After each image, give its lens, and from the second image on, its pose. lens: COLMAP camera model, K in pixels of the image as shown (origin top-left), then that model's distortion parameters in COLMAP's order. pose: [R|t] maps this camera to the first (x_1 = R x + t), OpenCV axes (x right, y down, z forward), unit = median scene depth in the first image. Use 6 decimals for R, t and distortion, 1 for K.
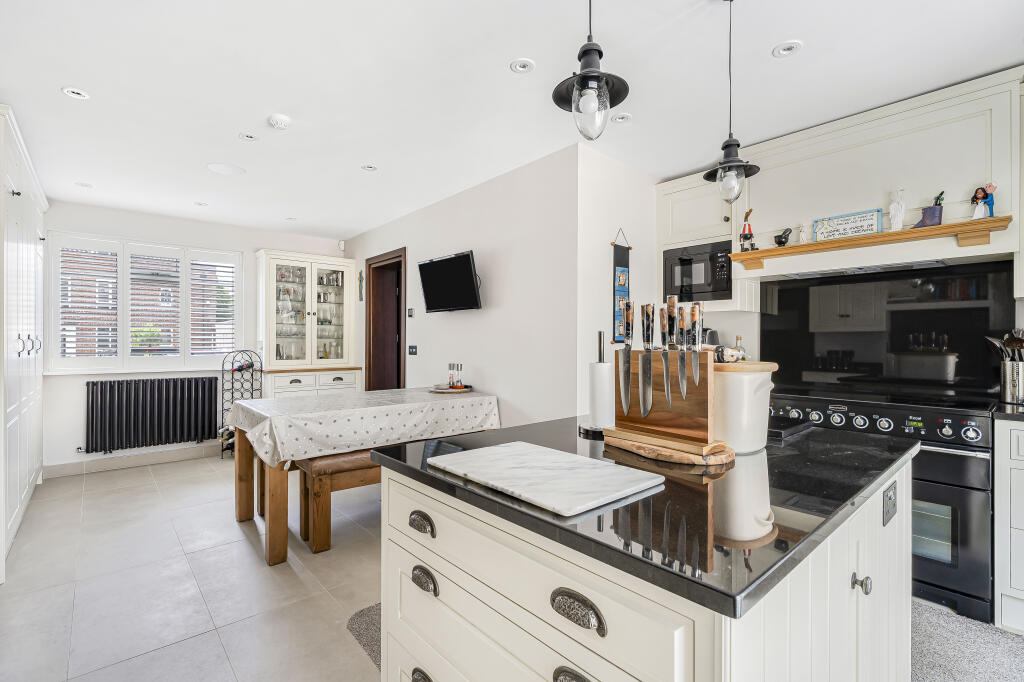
lens RADIAL K [[465.0, 0, 508.9], [0, 465.0, 339.7], [0, 0, 1]] dist [-0.000833, 0.000745]
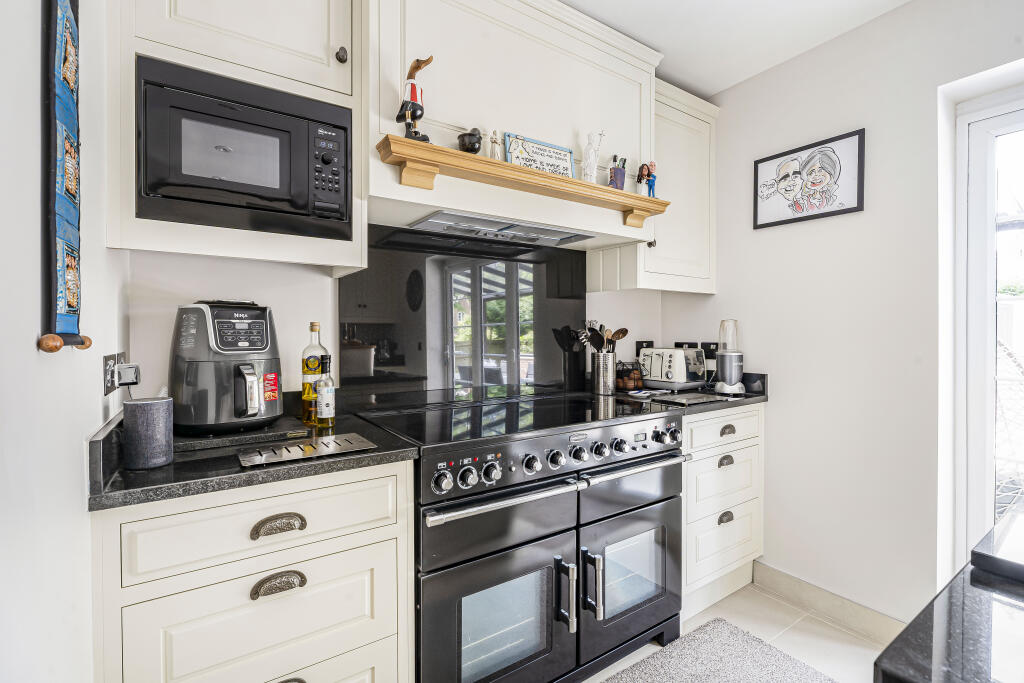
lens RADIAL K [[465.0, 0, 514.6], [0, 465.0, 337.1], [0, 0, 1]] dist [-0.000833, 0.000745]
pose [[0.116767, -0.011970, 0.993087, 0.059705], [0.000850, 0.999928, 0.011953, 0.001351], [-0.993159, -0.000551, 0.116769, 0.961667]]
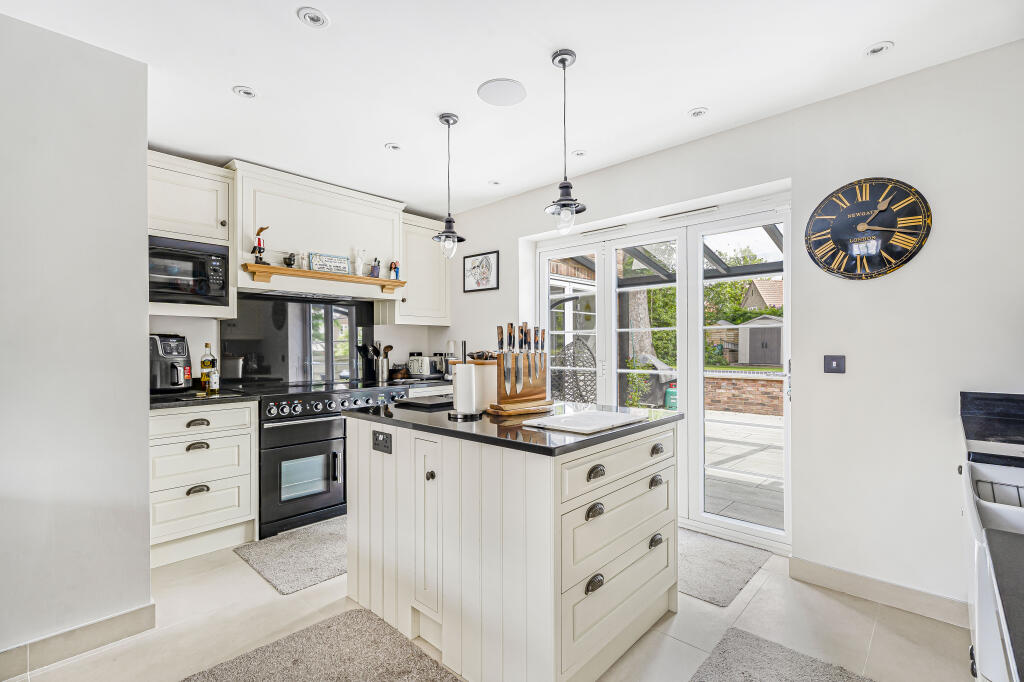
lens RADIAL K [[465.0, 0, 516.7], [0, 465.0, 347.7], [0, 0, 1]] dist [-0.000833, 0.000745]
pose [[-0.118617, -0.004387, 0.992930, -0.700555], [0.002213, 0.999987, 0.004682, -0.002471], [-0.992938, 0.002753, -0.118605, 0.619303]]
